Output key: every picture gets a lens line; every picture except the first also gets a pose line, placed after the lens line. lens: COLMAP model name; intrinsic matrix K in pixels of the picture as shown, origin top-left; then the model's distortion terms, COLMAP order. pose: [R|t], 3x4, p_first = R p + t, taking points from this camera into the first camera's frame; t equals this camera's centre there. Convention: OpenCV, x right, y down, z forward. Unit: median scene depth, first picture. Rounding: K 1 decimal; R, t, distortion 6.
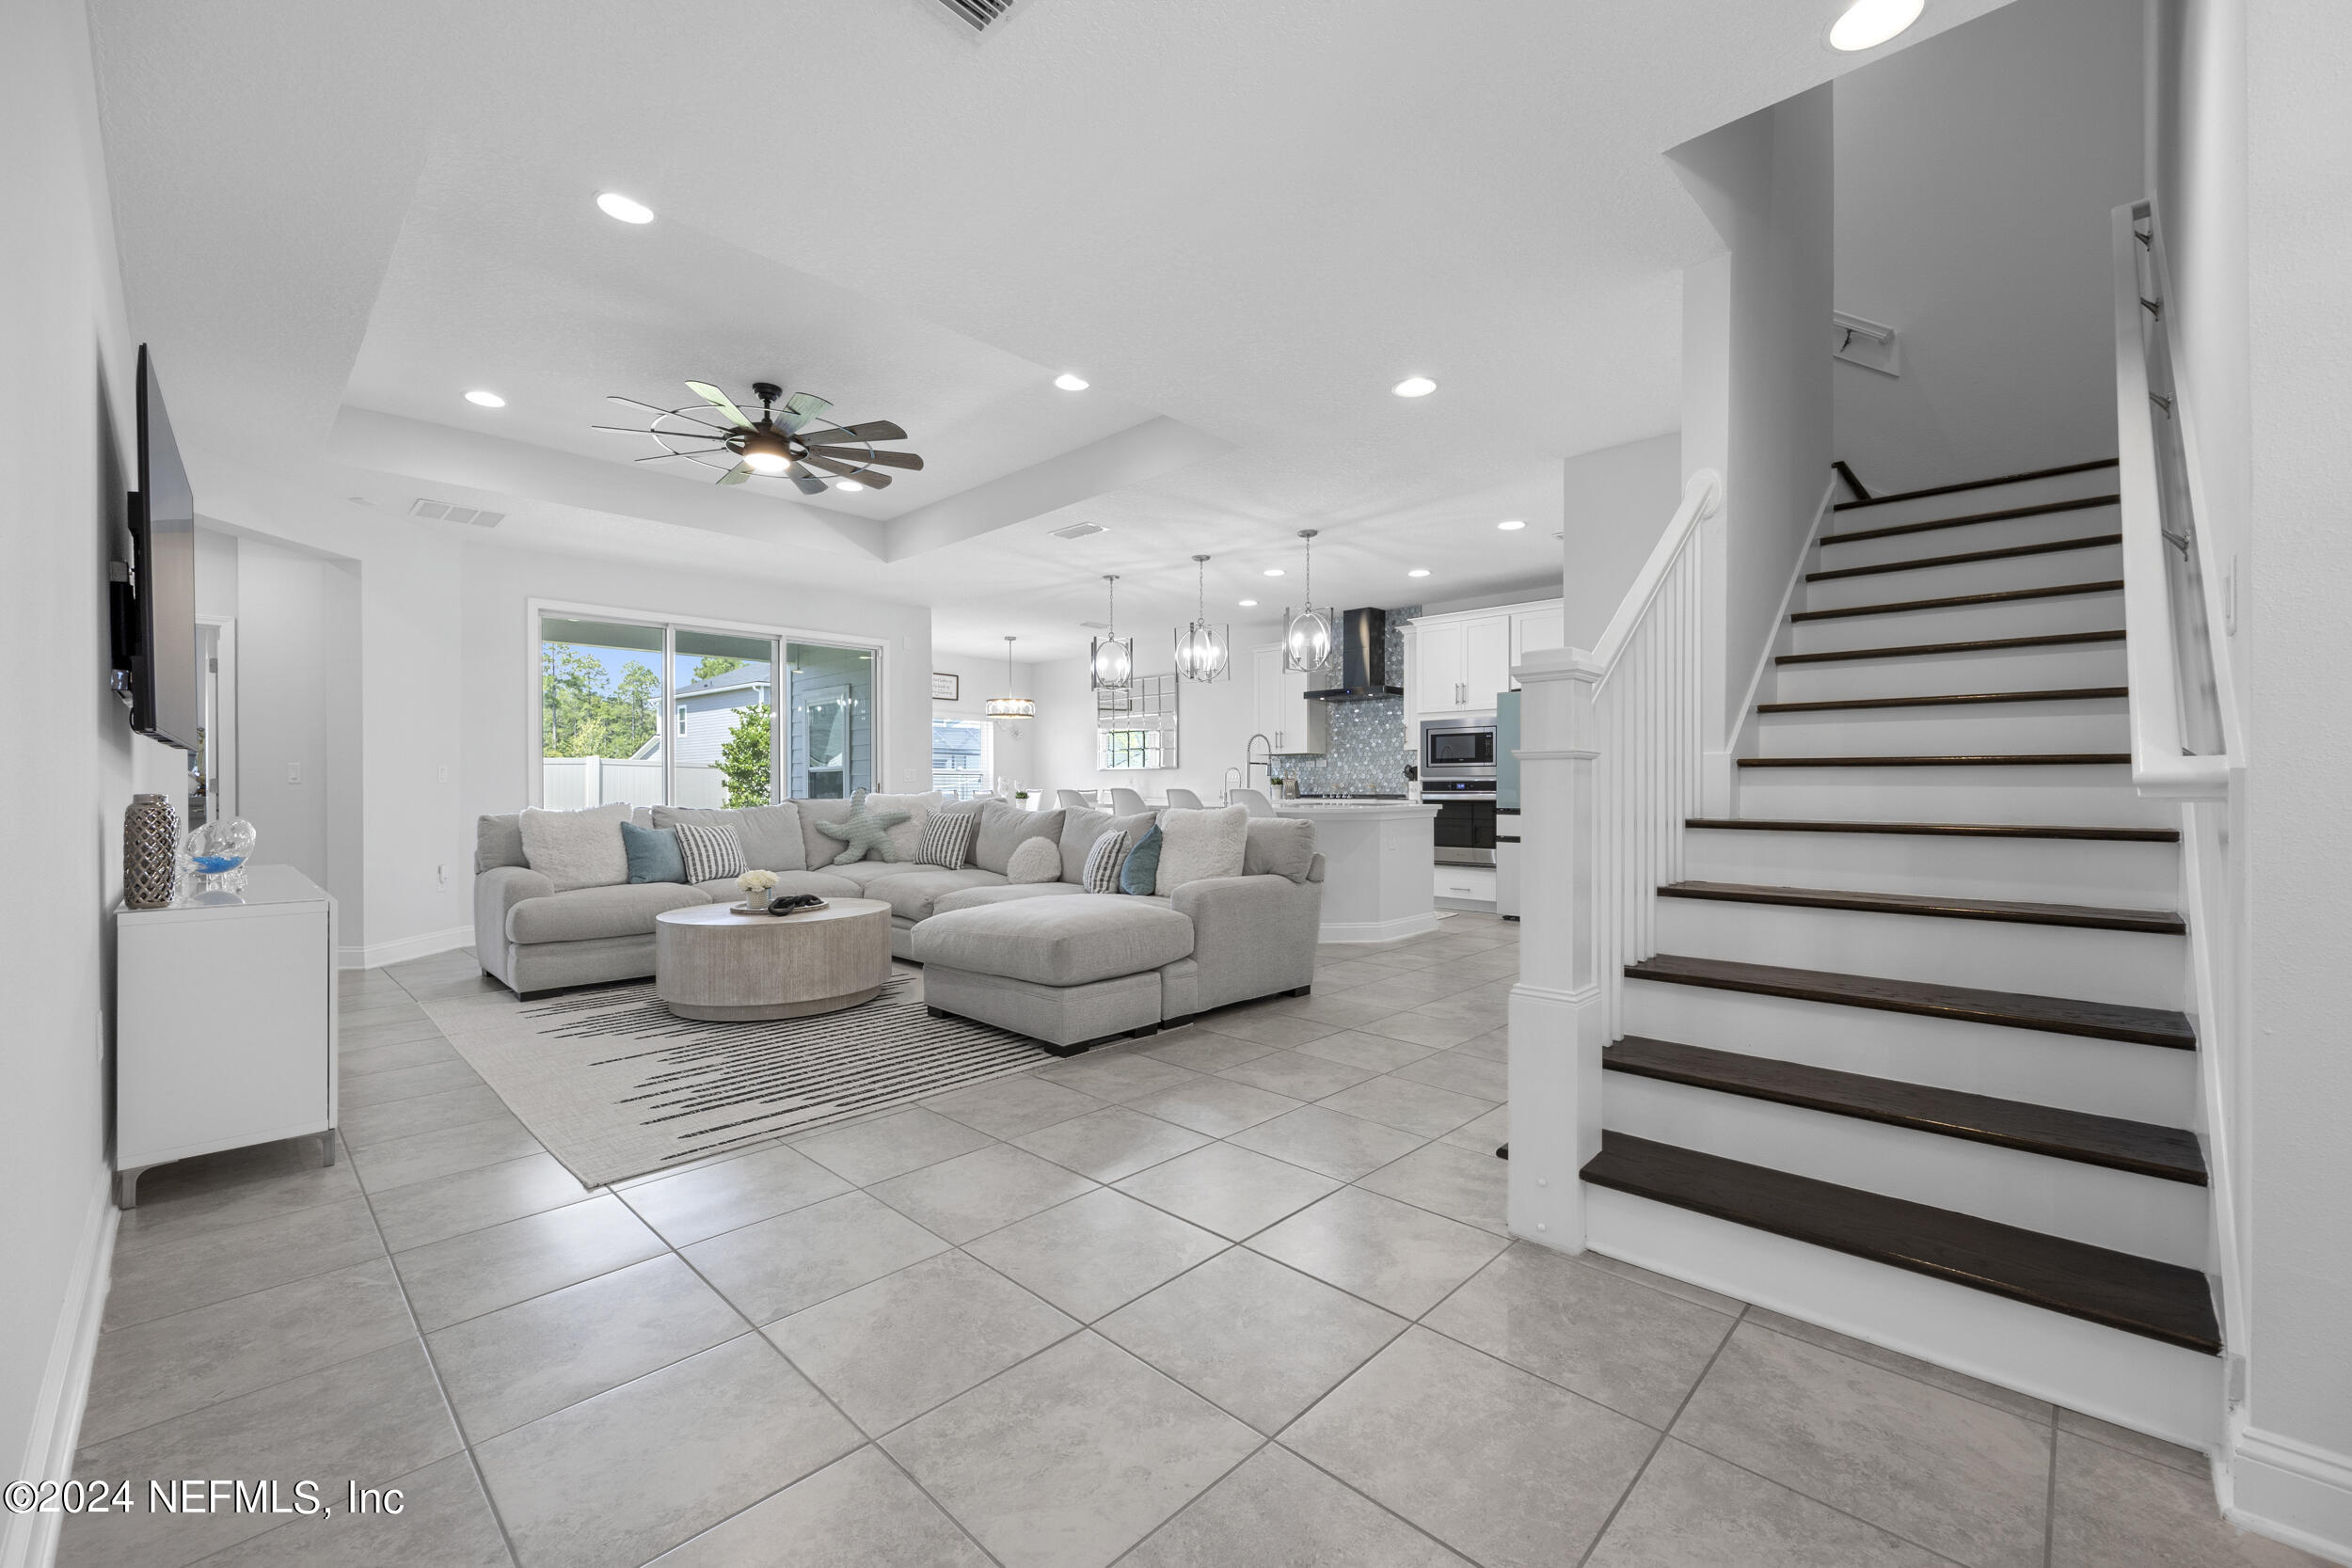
lens RADIAL K [[946.2, 0, 1177.4], [0, 946.2, 778.5], [0, 0, 1]] dist [-0.000068, -0.000709]
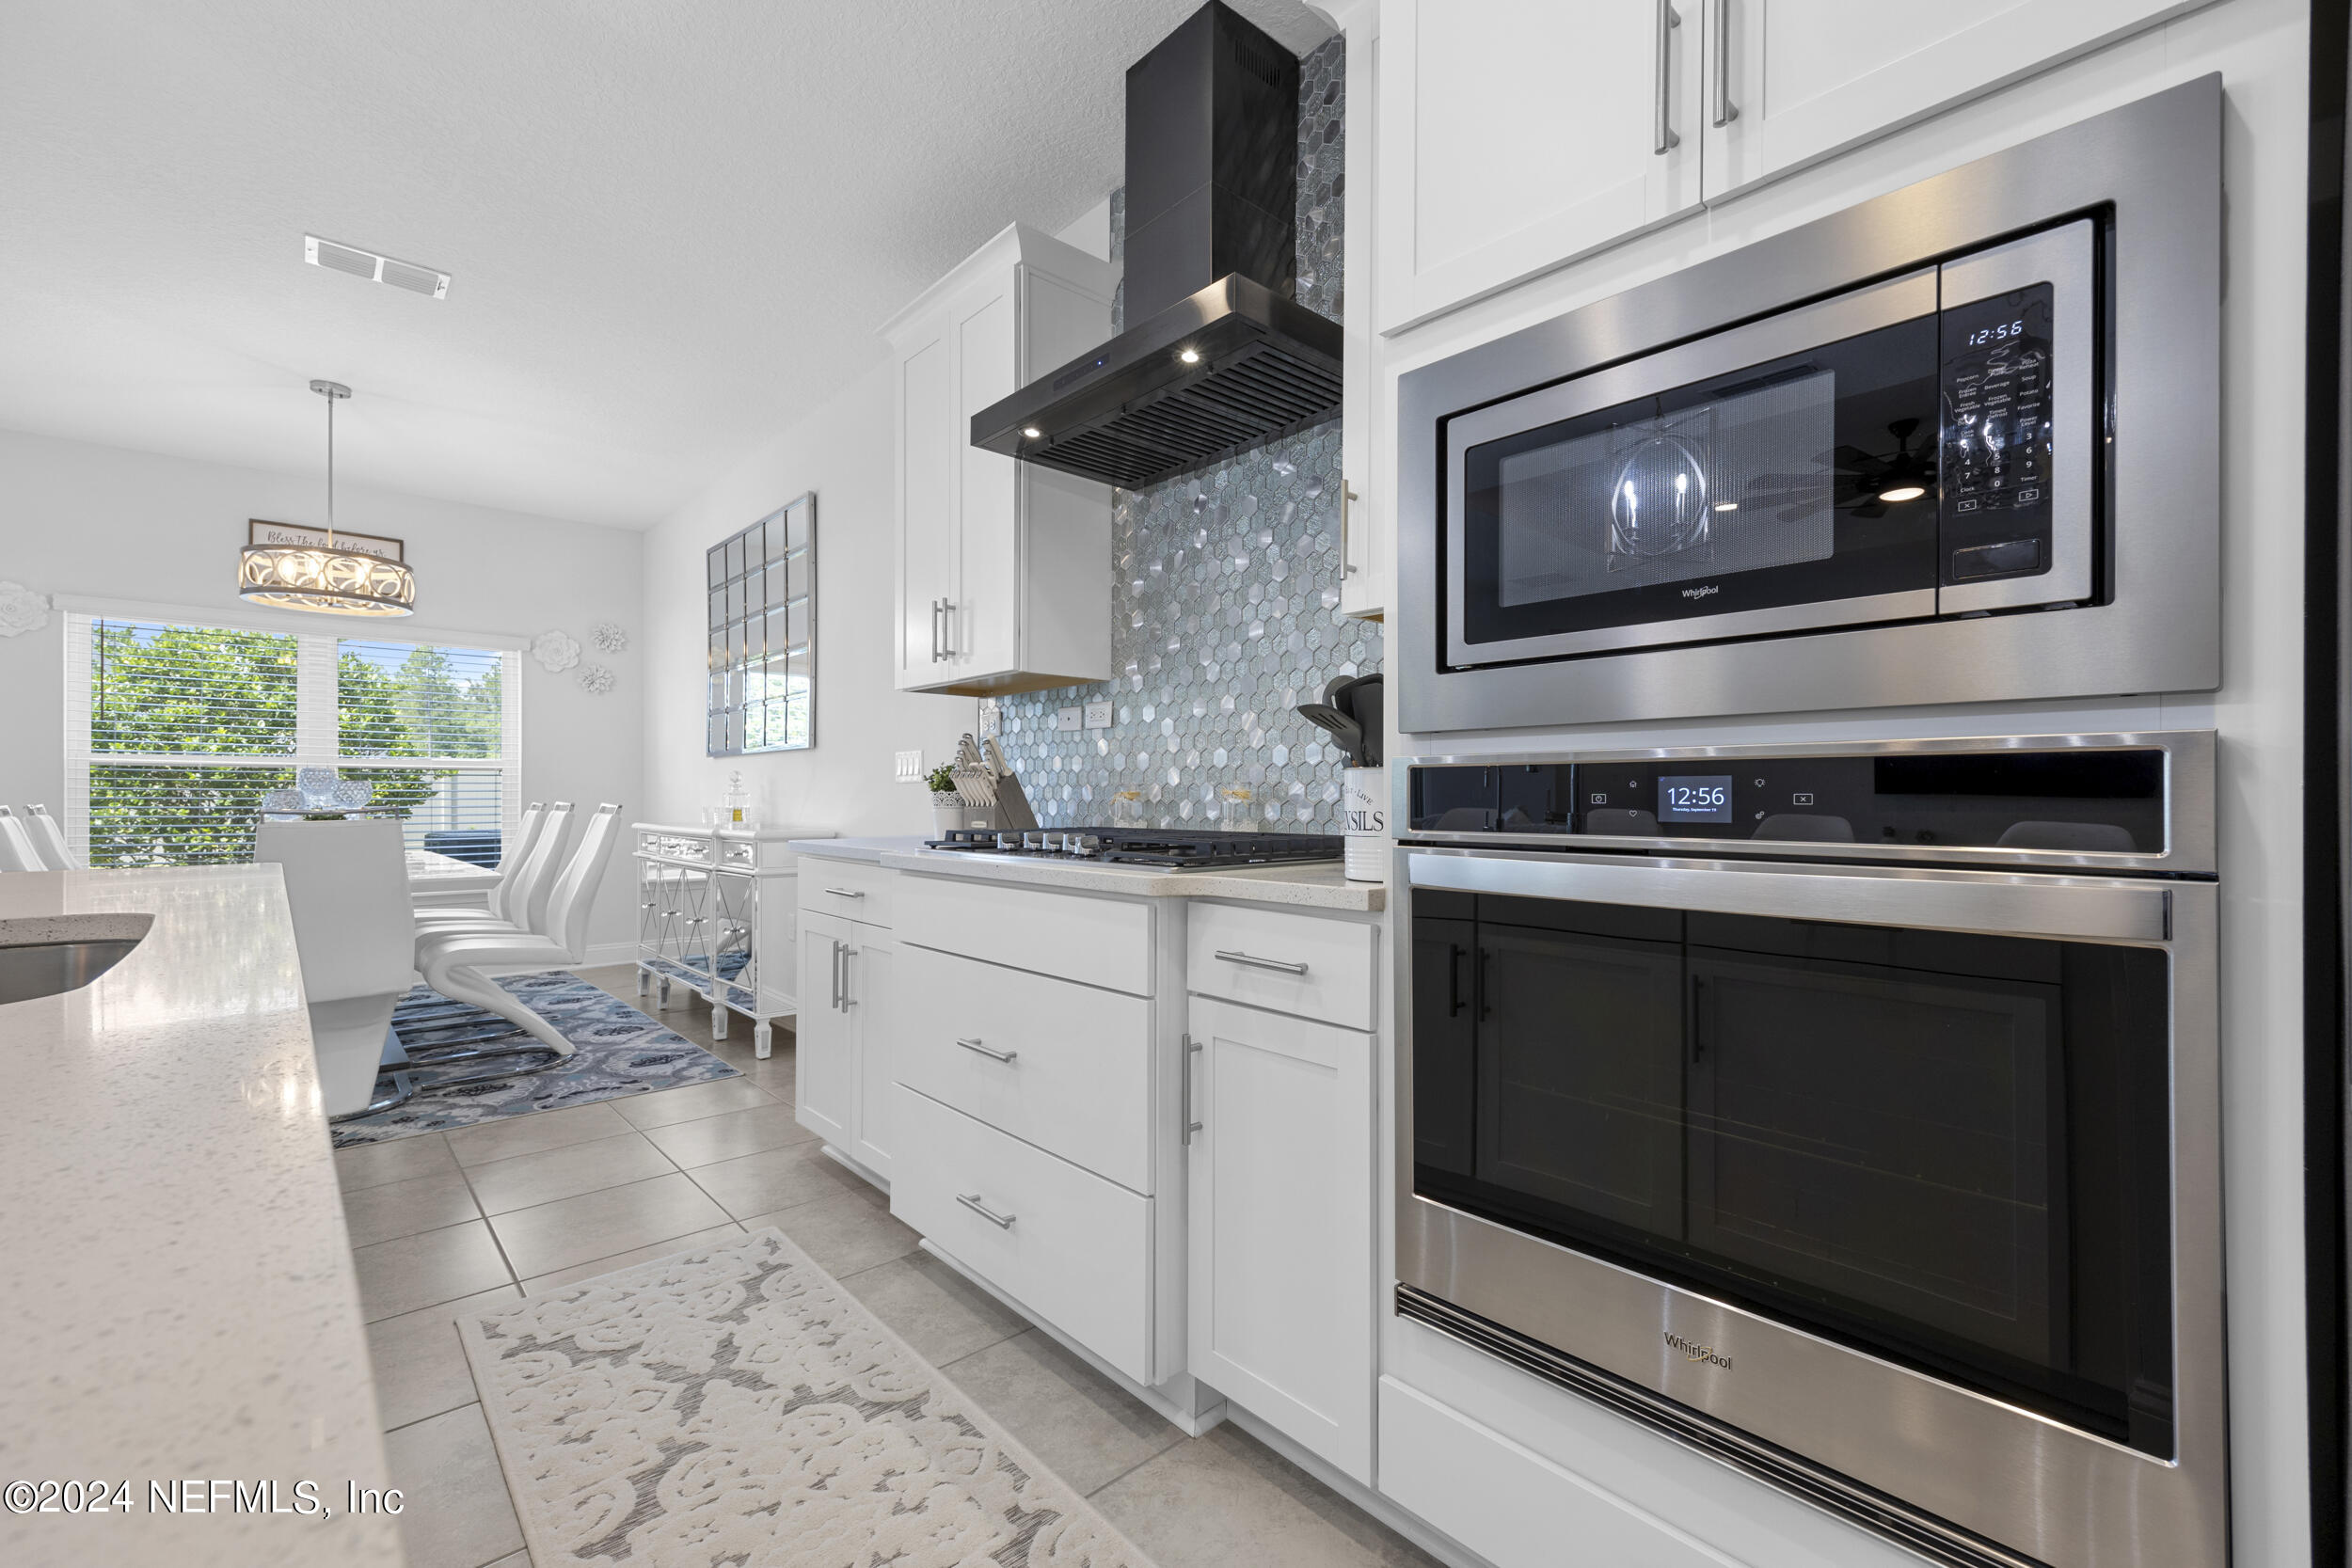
lens RADIAL K [[1001.5, 0, 1168.5], [0, 1001.5, 801.8], [0, 0, 1]] dist [0.014042, 0.000047]
pose [[0.996954, 0.004989, -0.077833, 0.478470], [-0.003870, 0.999887, 0.014524, 0.013142], [0.077897, -0.014178, 0.996861, 1.716699]]
